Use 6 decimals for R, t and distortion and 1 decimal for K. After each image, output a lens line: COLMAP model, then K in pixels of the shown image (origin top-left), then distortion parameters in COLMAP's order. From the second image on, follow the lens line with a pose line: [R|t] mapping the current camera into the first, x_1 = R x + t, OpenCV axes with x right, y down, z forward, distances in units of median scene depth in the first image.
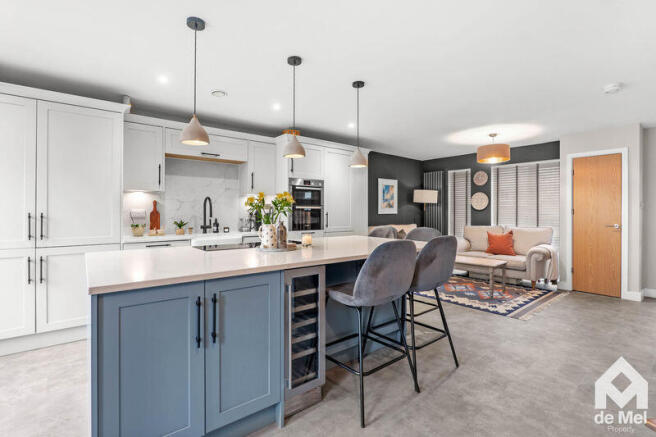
lens RADIAL K [[310.4, 0, 328.4], [0, 310.4, 213.1], [0, 0, 1]] dist [-0.022755, -0.000740]
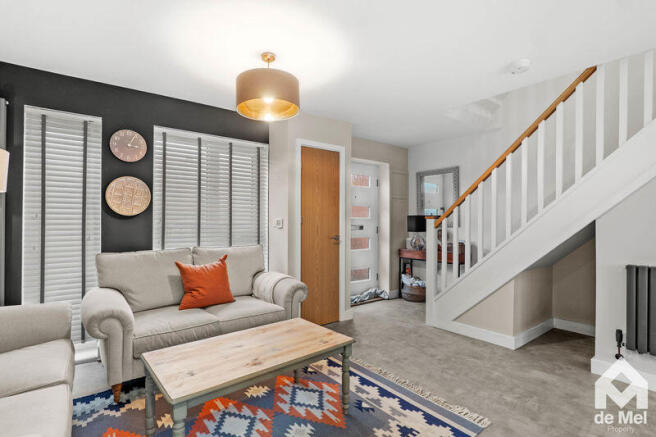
lens RADIAL K [[310.4, 0, 329.8], [0, 310.4, 220.0], [0, 0, 1]] dist [-0.022755, -0.000740]
pose [[0.029973, 0.000976, 0.999550, 0.074352], [0.005259, 0.999986, -0.001134, -0.003346], [-0.999537, 0.005290, 0.029968, 0.941478]]
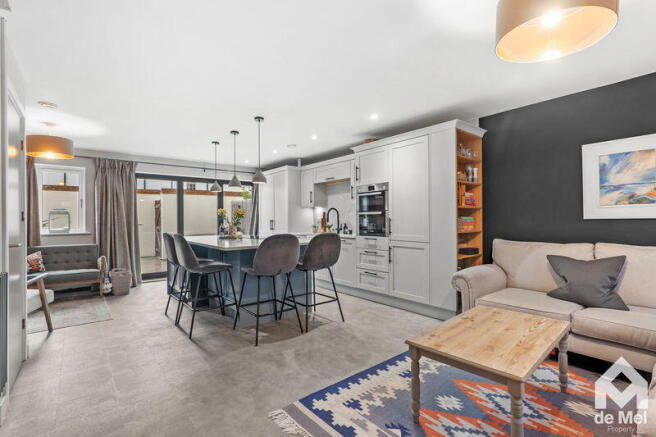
lens RADIAL K [[310.4, 0, 325.8], [0, 310.4, 220.8], [0, 0, 1]] dist [-0.022755, -0.000740]
pose [[-0.007968, -0.000901, -0.999968, 0.886112], [0.003291, 0.999994, -0.000927, 0.007042], [0.999963, -0.003298, -0.007965, 0.824002]]
